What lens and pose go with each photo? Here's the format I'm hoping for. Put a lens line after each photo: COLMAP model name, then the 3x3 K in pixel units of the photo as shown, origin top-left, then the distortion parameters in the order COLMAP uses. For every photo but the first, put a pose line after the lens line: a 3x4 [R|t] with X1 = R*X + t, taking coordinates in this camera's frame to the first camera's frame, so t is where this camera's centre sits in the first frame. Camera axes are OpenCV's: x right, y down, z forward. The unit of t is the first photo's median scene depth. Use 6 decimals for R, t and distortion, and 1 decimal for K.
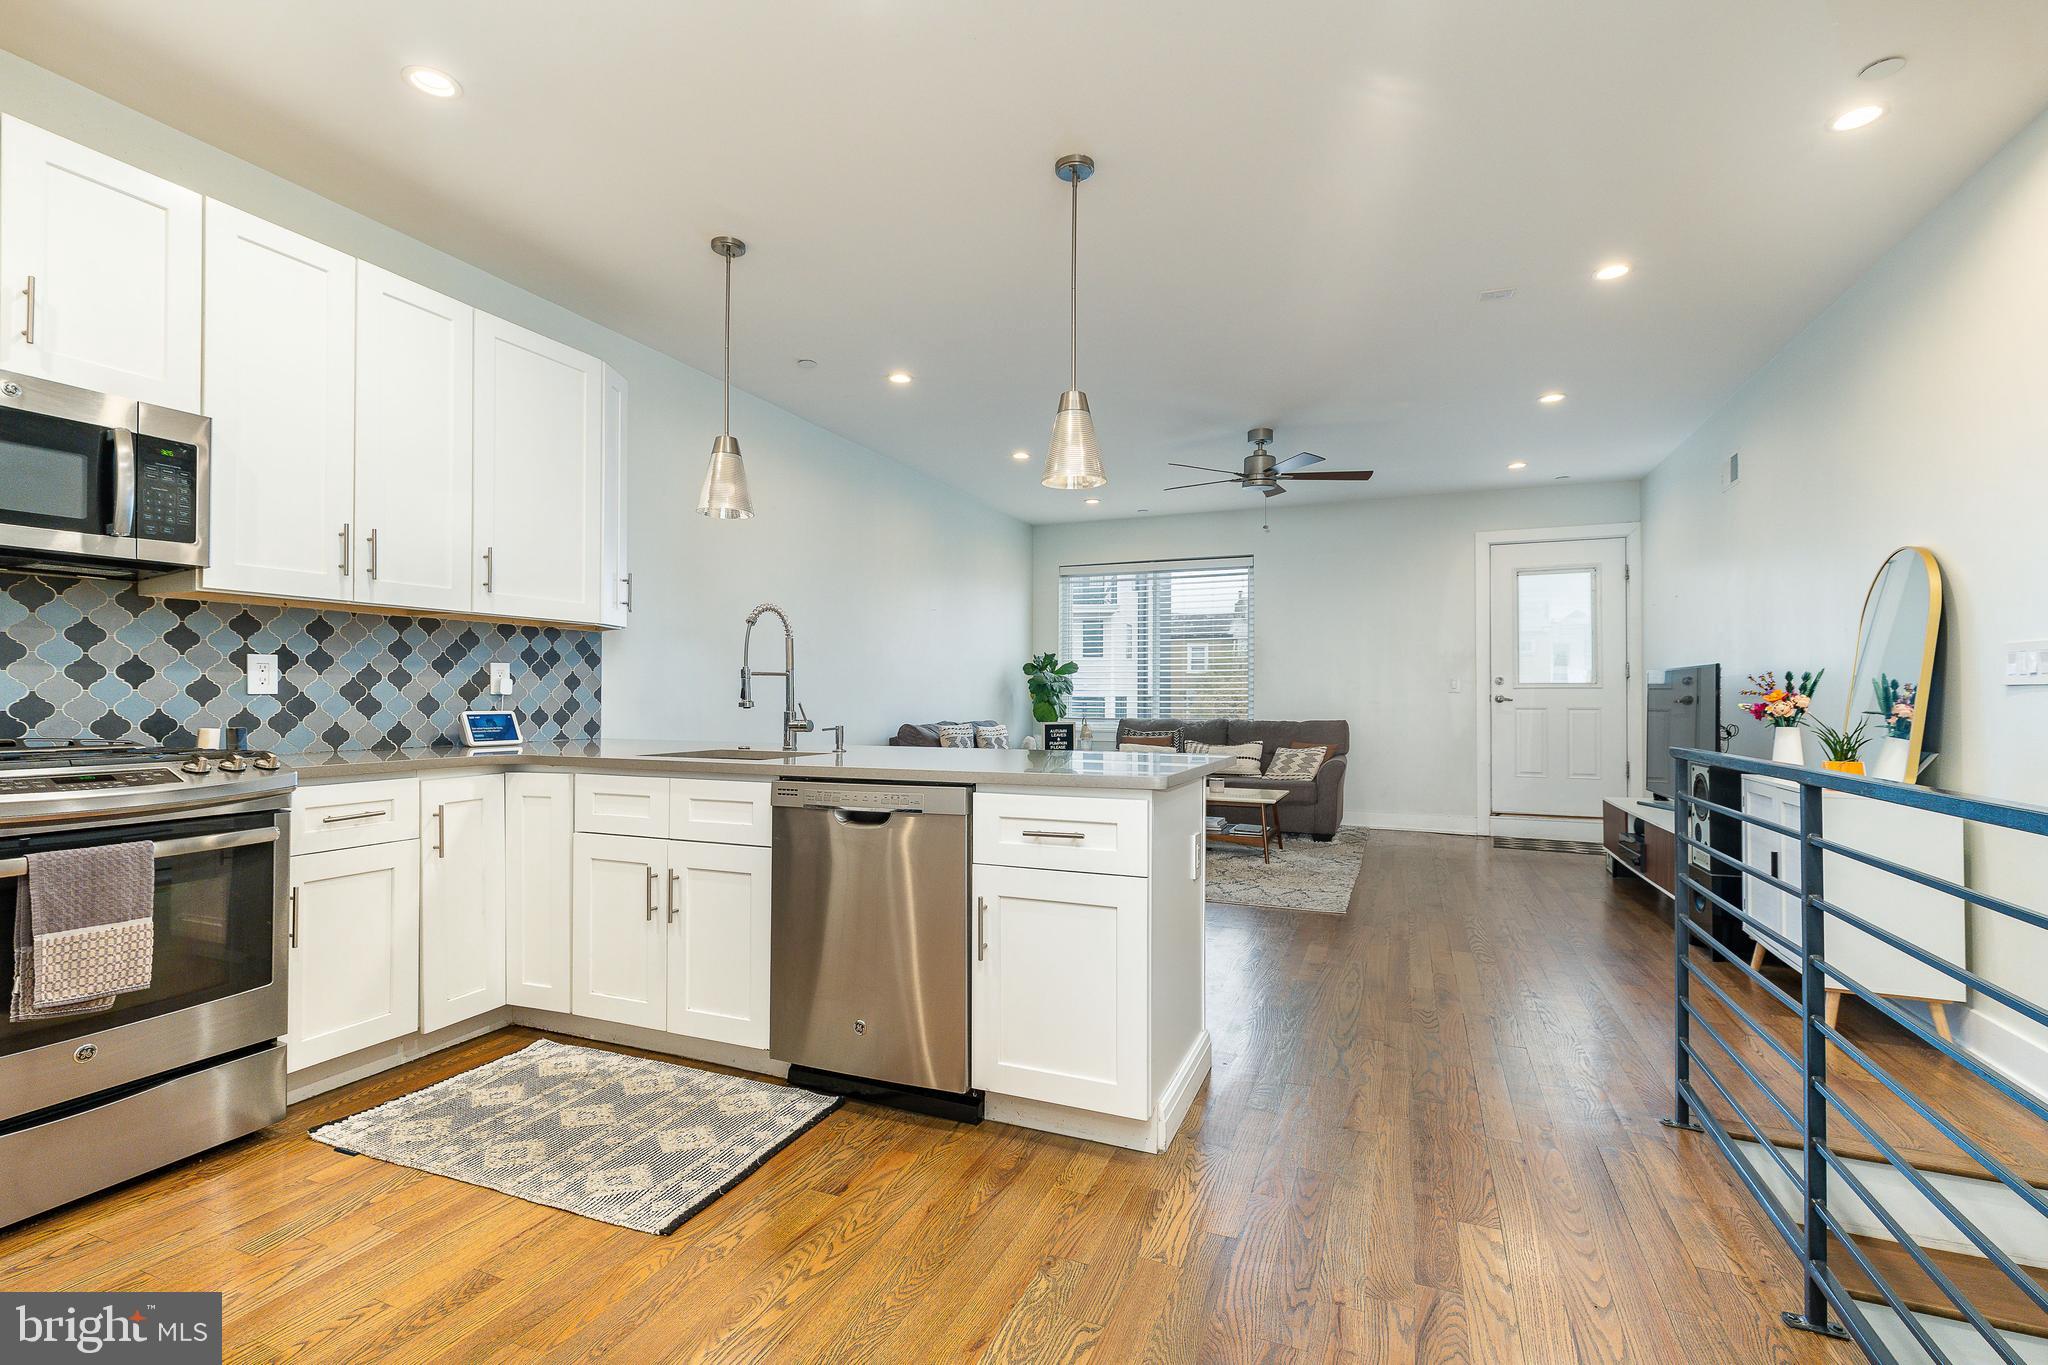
lens RADIAL K [[912.4, 0, 1027.9], [0, 912.4, 686.3], [0, 0, 1]] dist [0.008771, -0.001712]
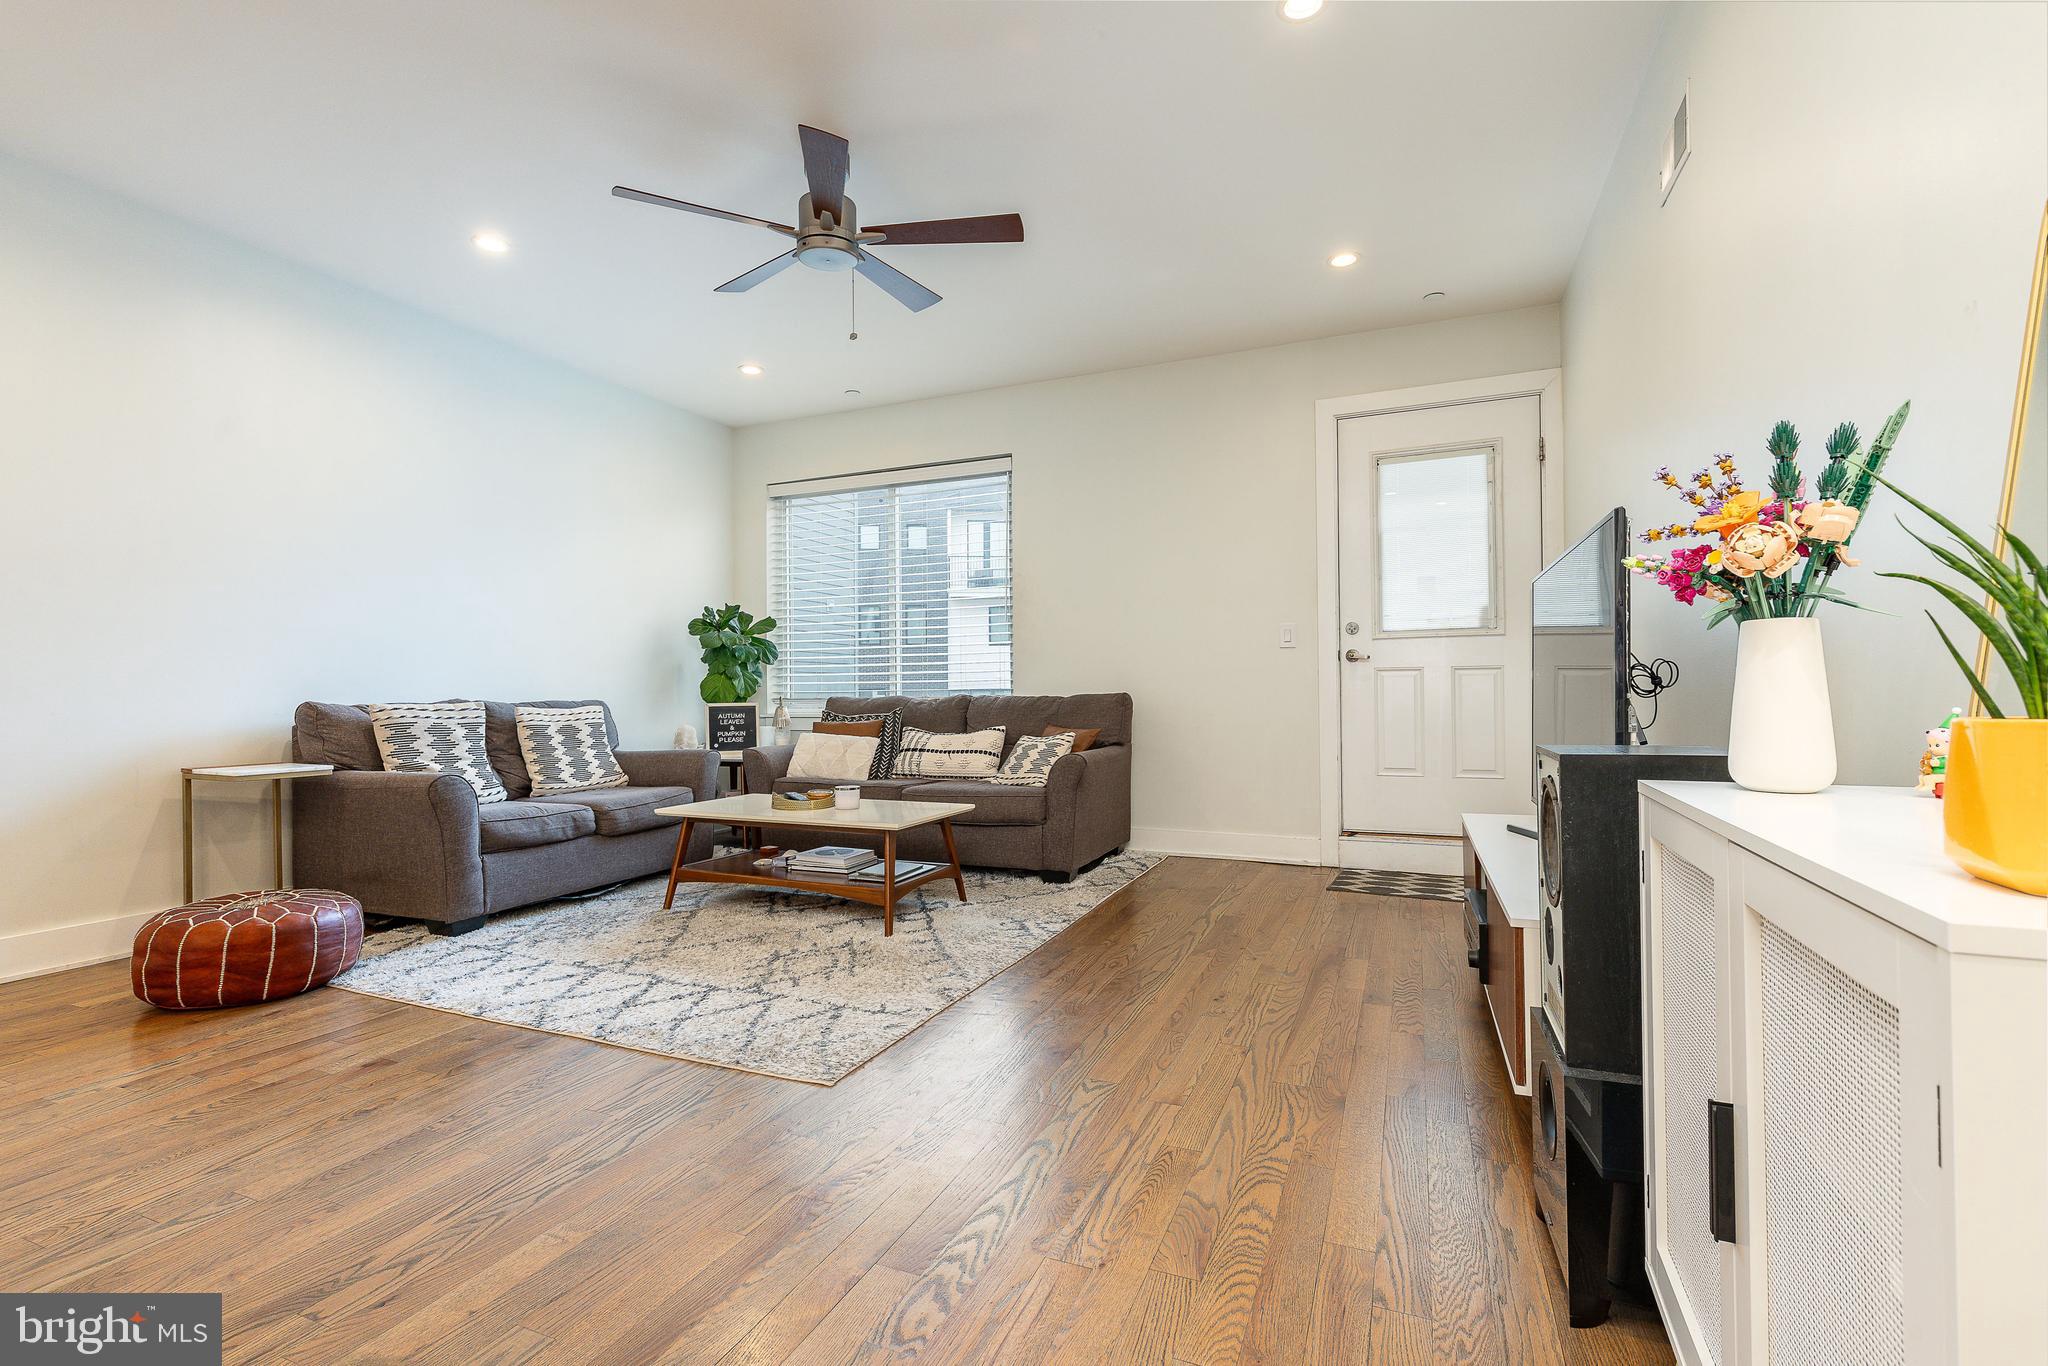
lens RADIAL K [[912.4, 0, 1039.1], [0, 912.4, 691.2], [0, 0, 1]] dist [0.008771, -0.001712]
pose [[0.999906, -0.013452, -0.002518, 0.676057], [0.013474, 0.999871, 0.008787, 0.069793], [0.002400, -0.008820, 0.999958, 0.806219]]
